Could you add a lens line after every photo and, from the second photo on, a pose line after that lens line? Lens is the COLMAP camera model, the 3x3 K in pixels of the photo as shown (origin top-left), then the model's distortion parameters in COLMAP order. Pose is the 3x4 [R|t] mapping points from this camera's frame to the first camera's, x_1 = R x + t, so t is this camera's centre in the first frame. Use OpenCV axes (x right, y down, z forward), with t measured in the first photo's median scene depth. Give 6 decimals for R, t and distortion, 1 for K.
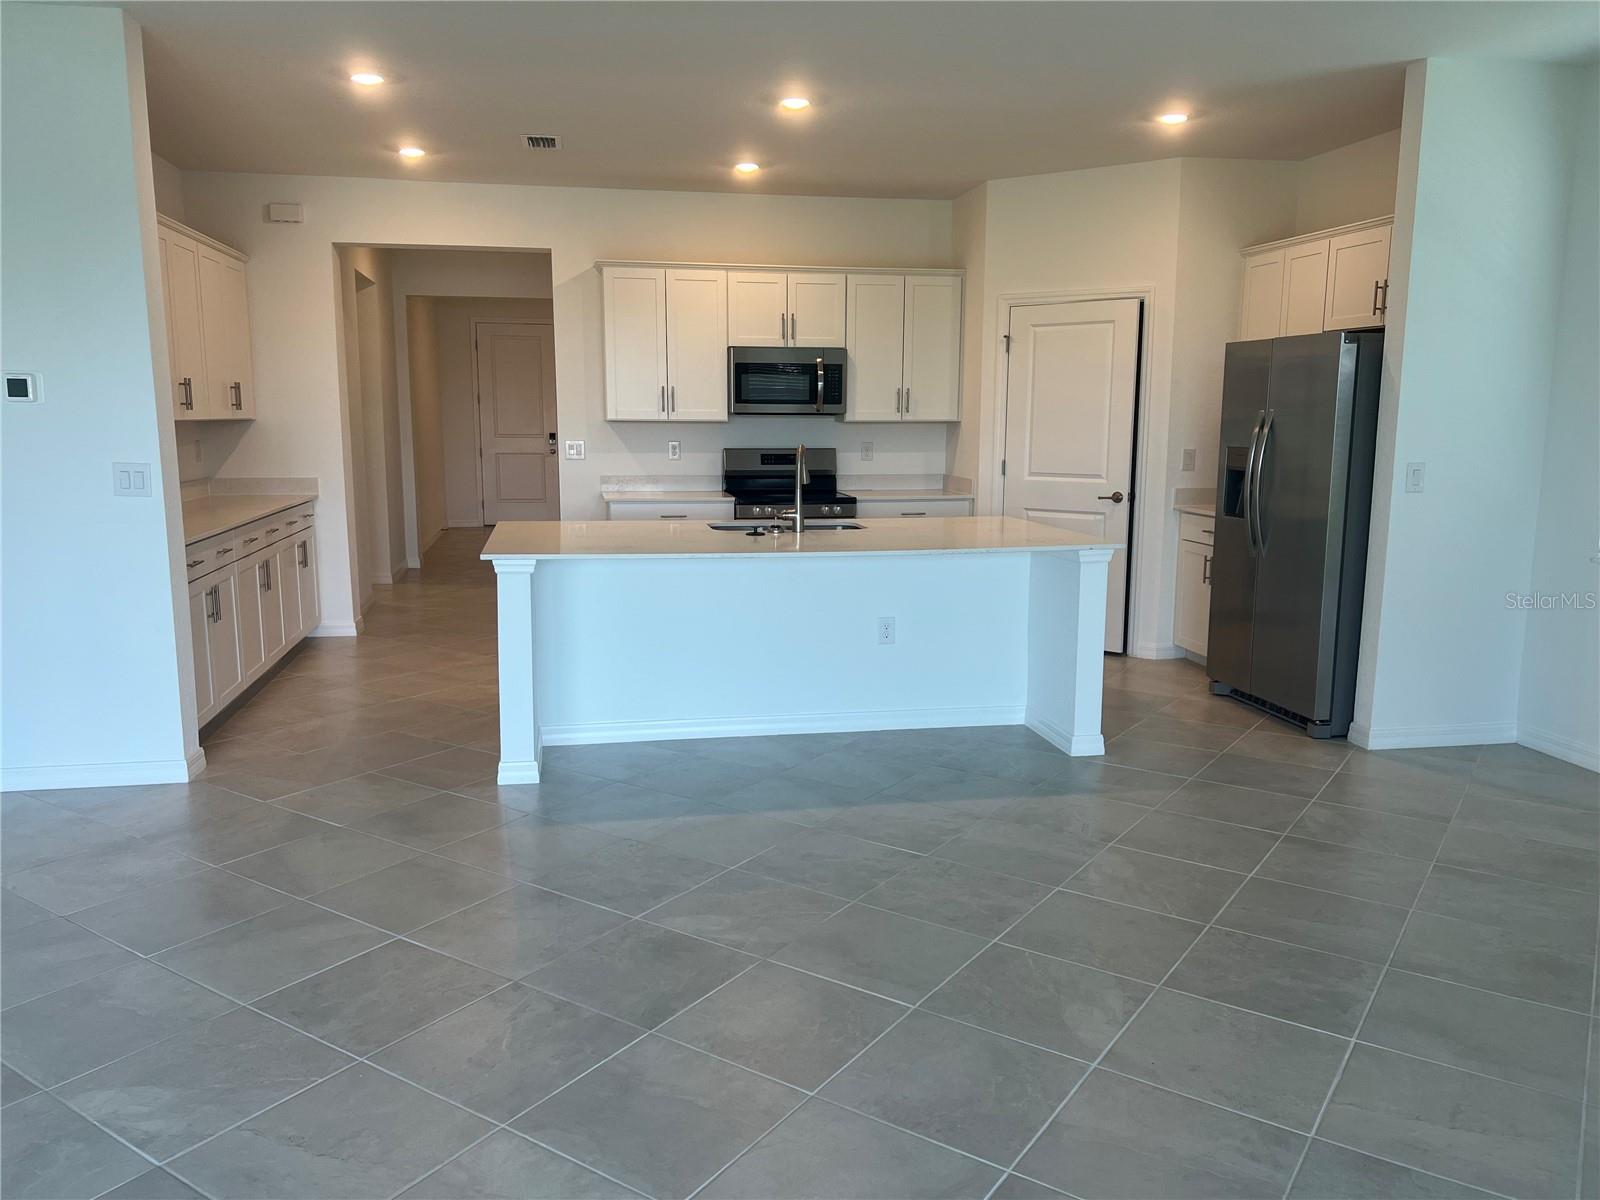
lens RADIAL K [[1199.1, 0, 803.0], [0, 1199.1, 604.0], [0, 0, 1]] dist [0.079229, -0.092795]
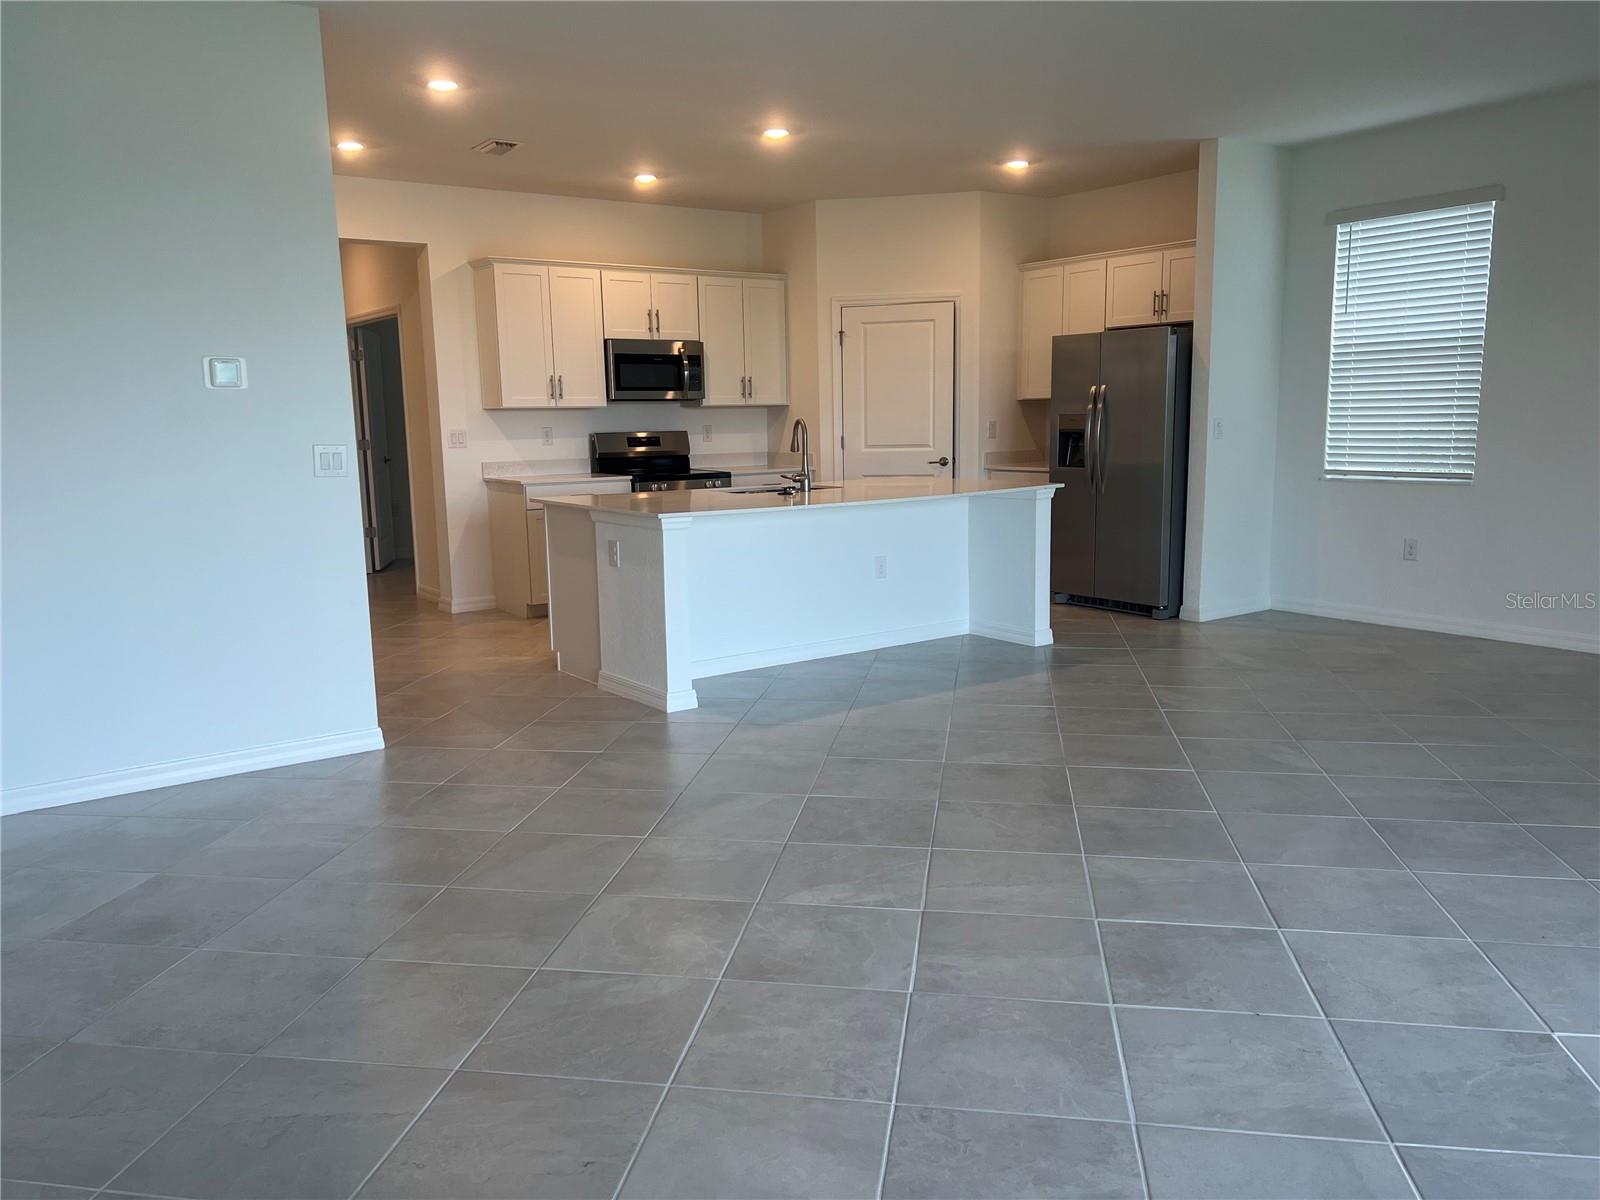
lens RADIAL K [[1199.1, 0, 803.0], [0, 1199.1, 604.0], [0, 0, 1]] dist [0.079229, -0.092795]
pose [[0.905733, -0.087966, 0.414619, -0.378123], [0.089355, 0.995870, 0.016089, 0.024386], [-0.414322, 0.022476, 0.909853, -0.065264]]
